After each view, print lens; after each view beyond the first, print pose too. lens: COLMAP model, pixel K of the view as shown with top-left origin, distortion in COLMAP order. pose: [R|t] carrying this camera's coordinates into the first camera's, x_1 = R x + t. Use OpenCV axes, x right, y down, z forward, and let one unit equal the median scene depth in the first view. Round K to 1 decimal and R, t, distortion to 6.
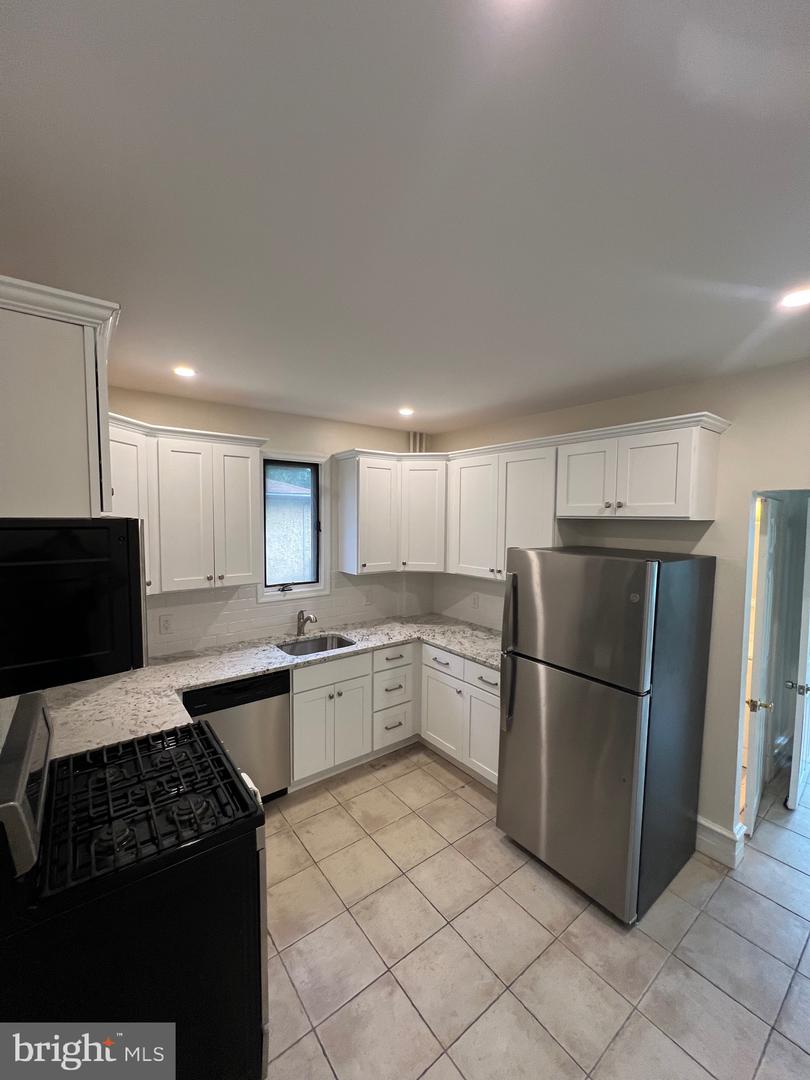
lens RADIAL K [[430.7, 0, 400.4], [0, 430.7, 543.5], [0, 0, 1]] dist [-0.001262, -0.000708]
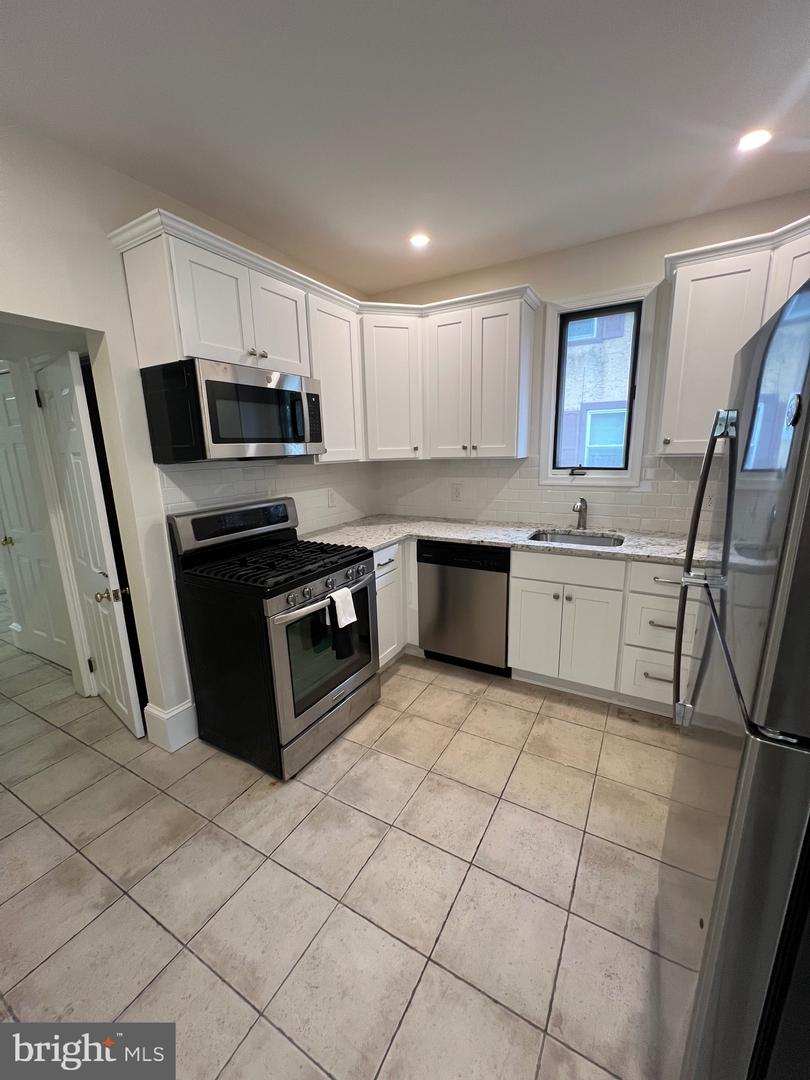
lens RADIAL K [[430.7, 0, 404.3], [0, 430.7, 541.1], [0, 0, 1]] dist [-0.001262, -0.000708]
pose [[0.384026, 0.184247, -0.904752, 0.479918], [-0.030833, 0.981901, 0.186871, 0.108716], [0.922807, -0.043867, 0.382756, 0.433516]]
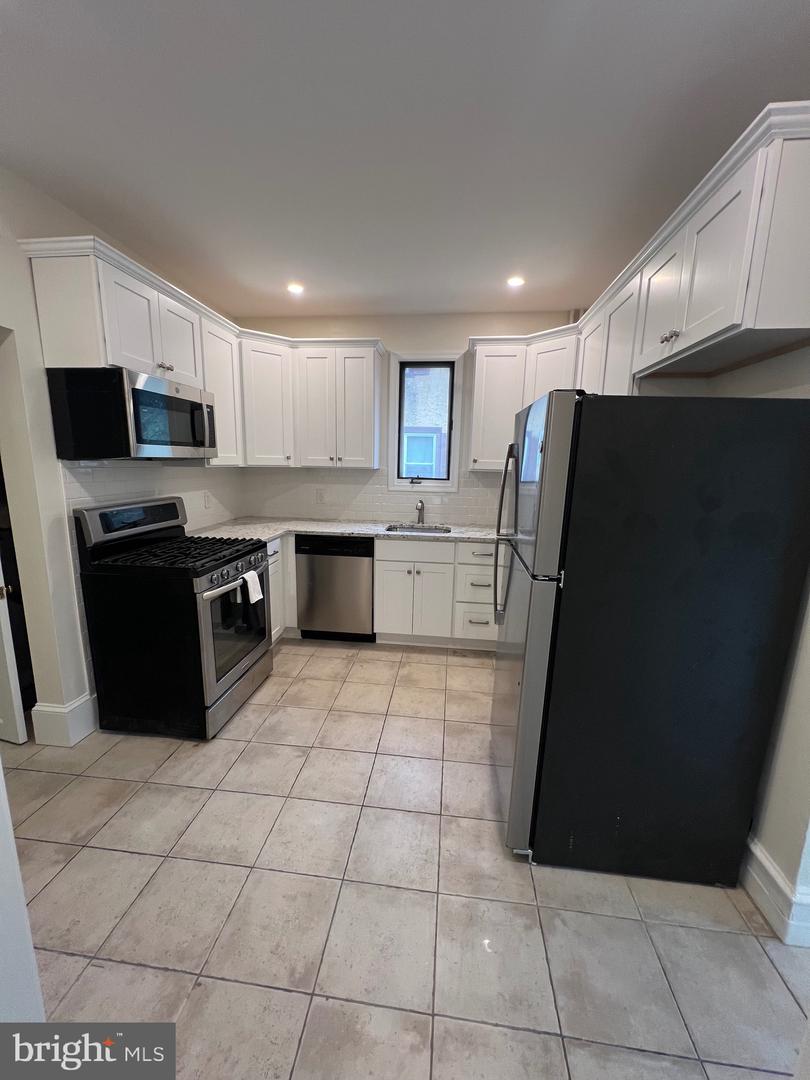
lens RADIAL K [[430.7, 0, 402.0], [0, 430.7, 541.8], [0, 0, 1]] dist [-0.001262, -0.000708]
pose [[0.718866, 0.139138, -0.681082, 0.599461], [-0.060650, 0.988582, 0.137942, 0.131135], [0.692498, -0.057854, 0.719096, 0.197690]]
